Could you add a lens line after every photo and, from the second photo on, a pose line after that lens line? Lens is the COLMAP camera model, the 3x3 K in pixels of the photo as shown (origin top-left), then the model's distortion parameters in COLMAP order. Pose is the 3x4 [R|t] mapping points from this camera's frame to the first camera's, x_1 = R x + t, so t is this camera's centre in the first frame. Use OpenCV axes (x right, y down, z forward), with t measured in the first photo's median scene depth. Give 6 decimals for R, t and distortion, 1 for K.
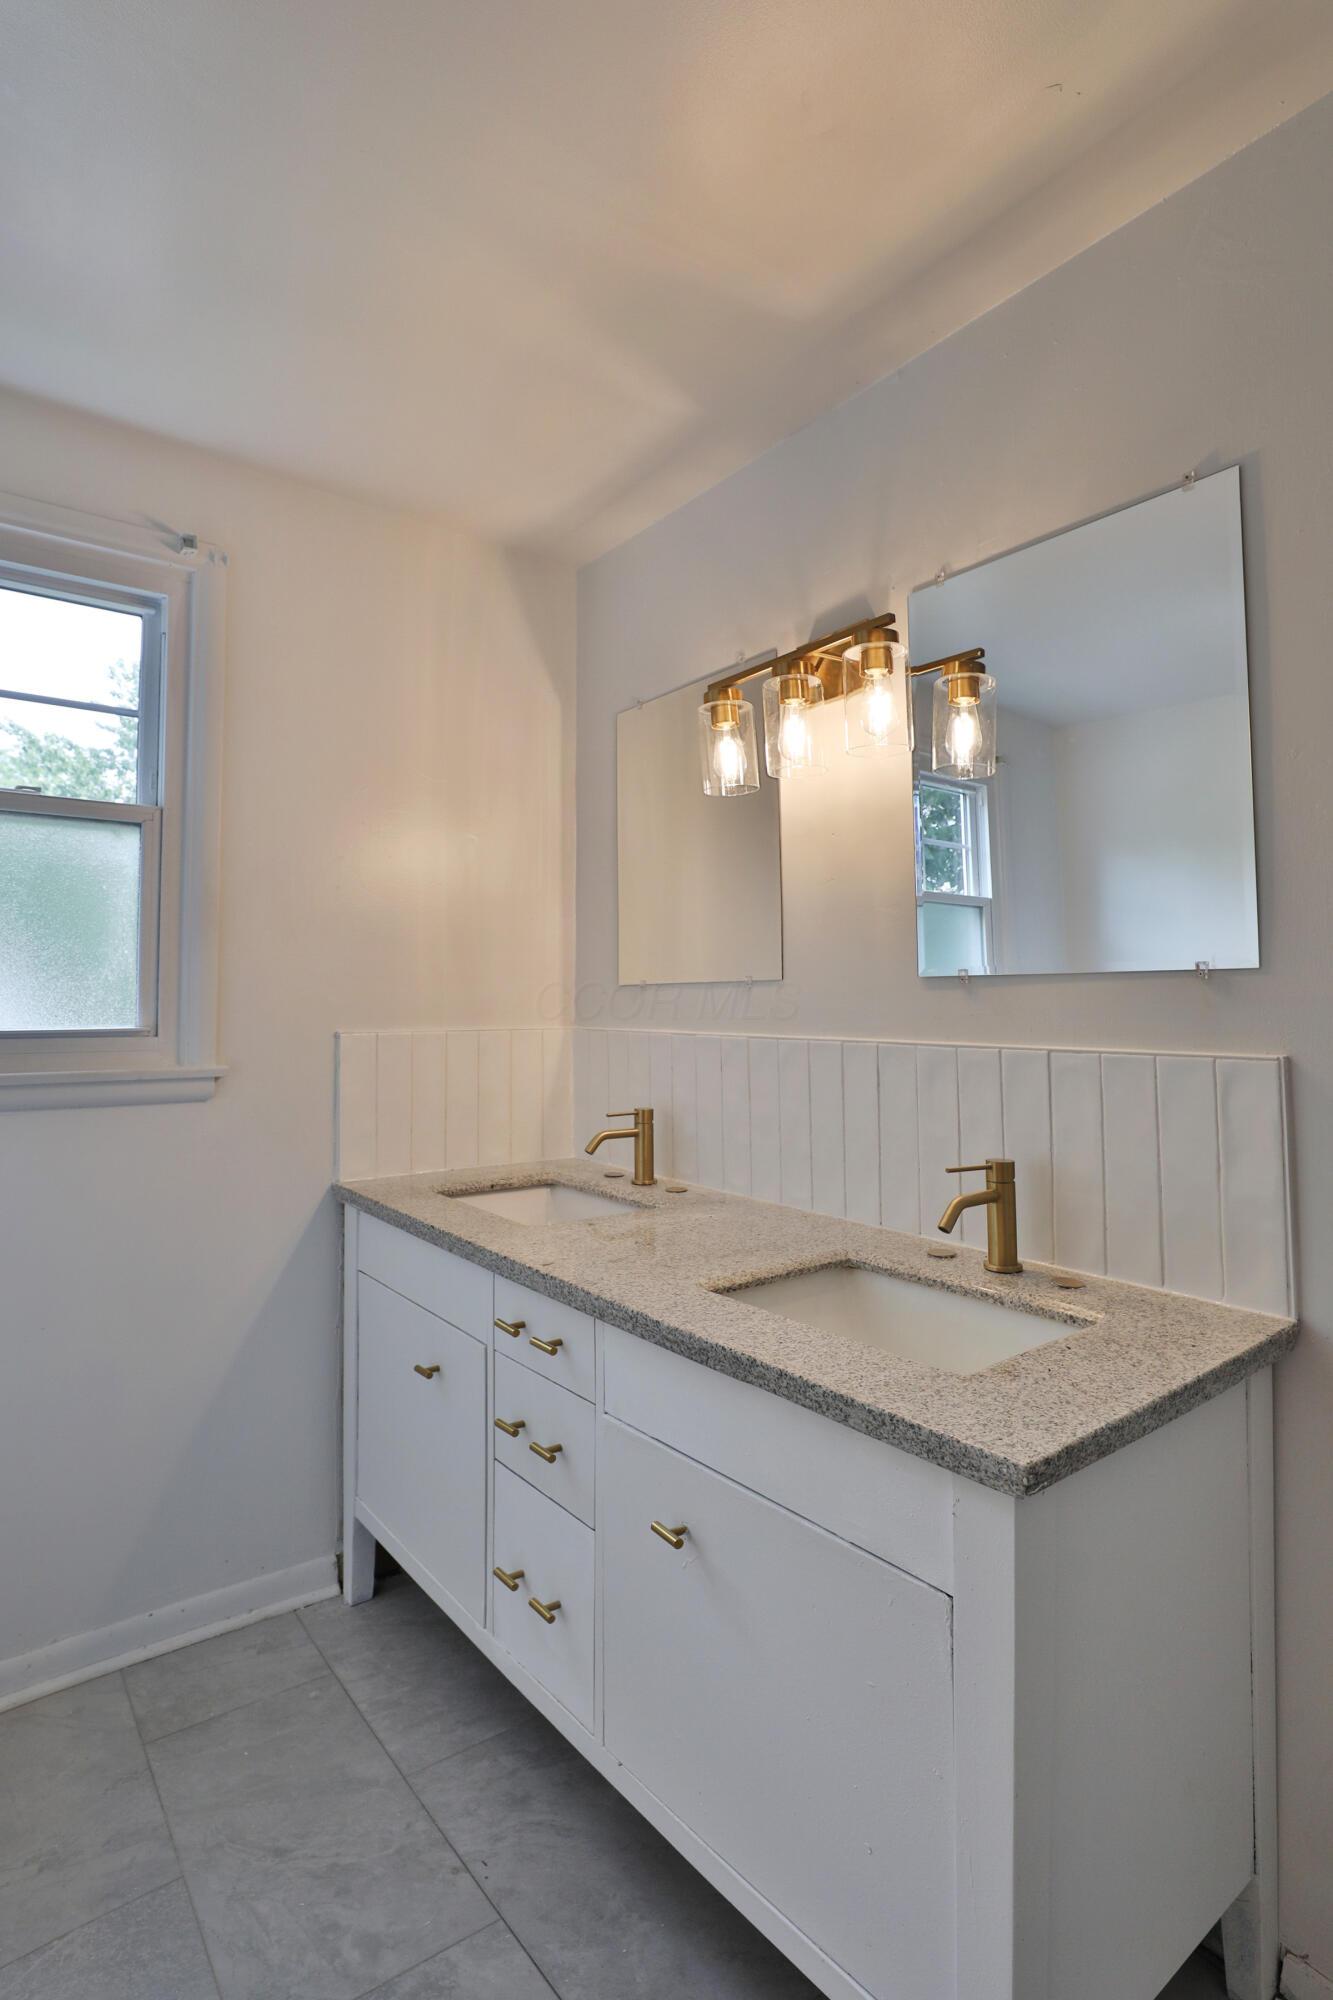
lens RADIAL K [[986.9, 0, 663.7], [0, 986.9, 999.2], [0, 0, 1]] dist [-0.036459, 0.002938]
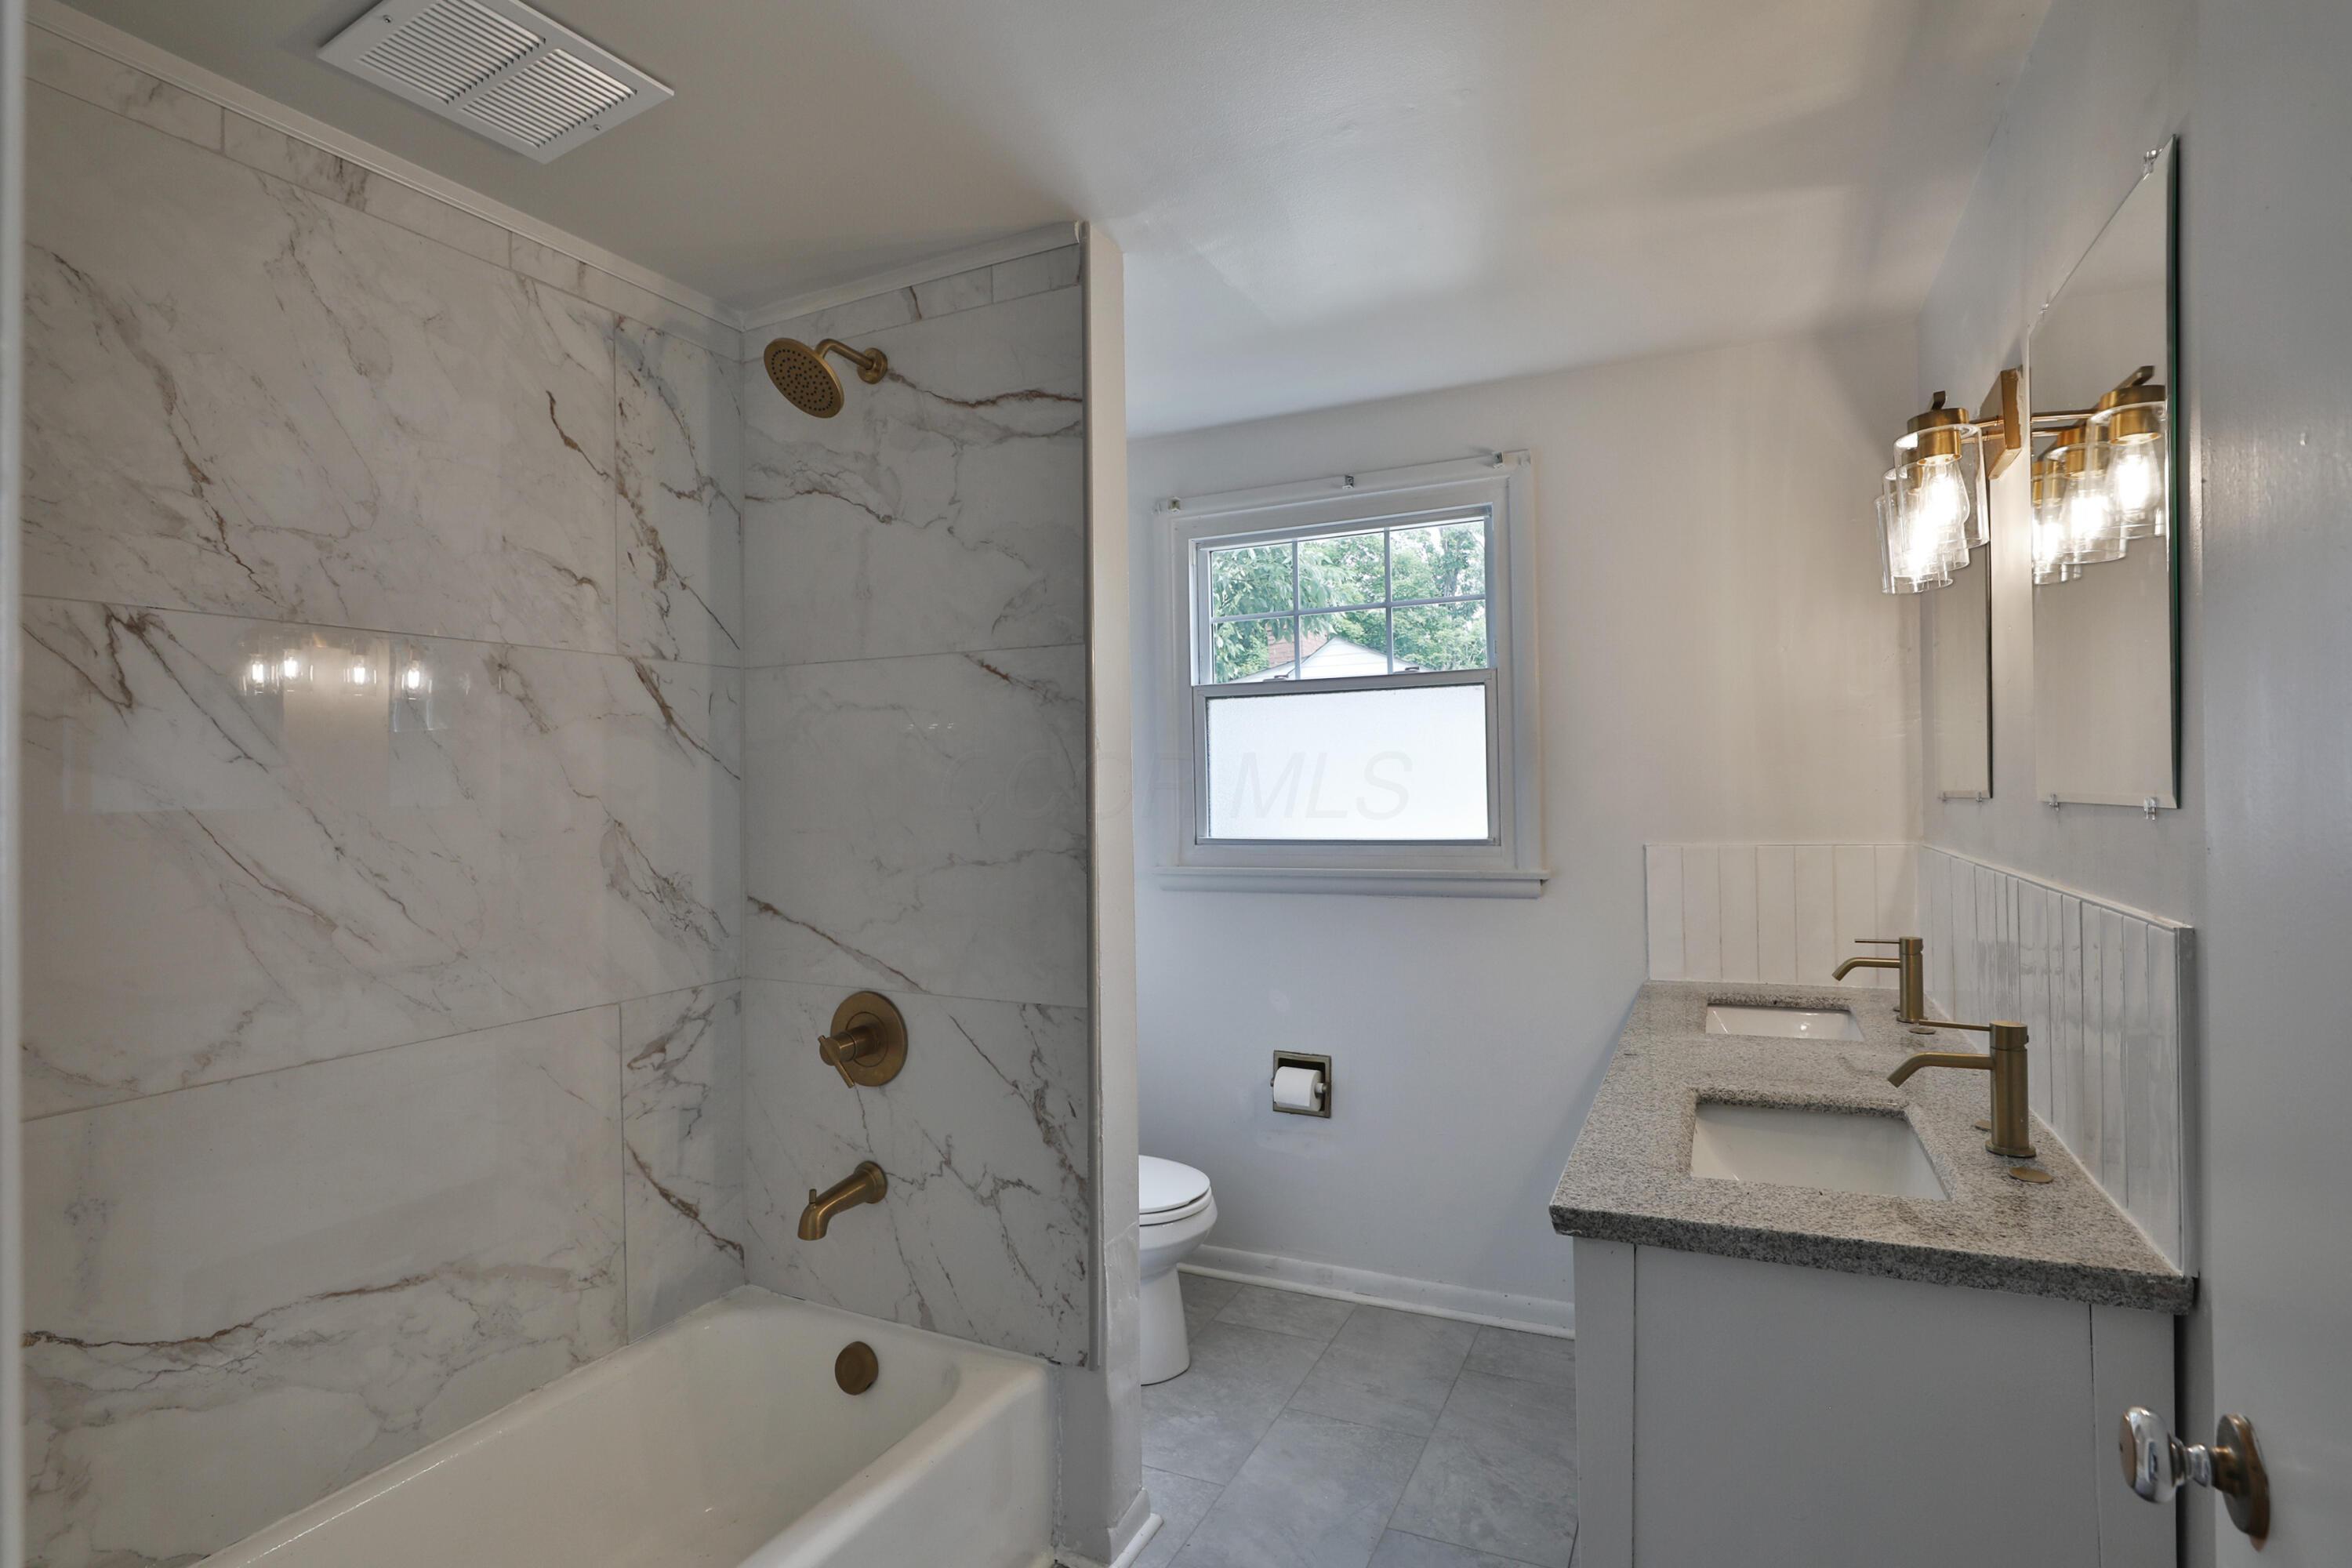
lens RADIAL K [[1136.7, 0, 1174.9], [0, 1136.7, 789.6], [0, 0, 1]] dist [-0.045103, 0.013300]
pose [[0.454231, -0.018174, -0.890698, 0.628083], [0.028313, 0.999581, -0.005957, -0.039686], [0.890434, -0.022513, 0.454556, -0.060056]]
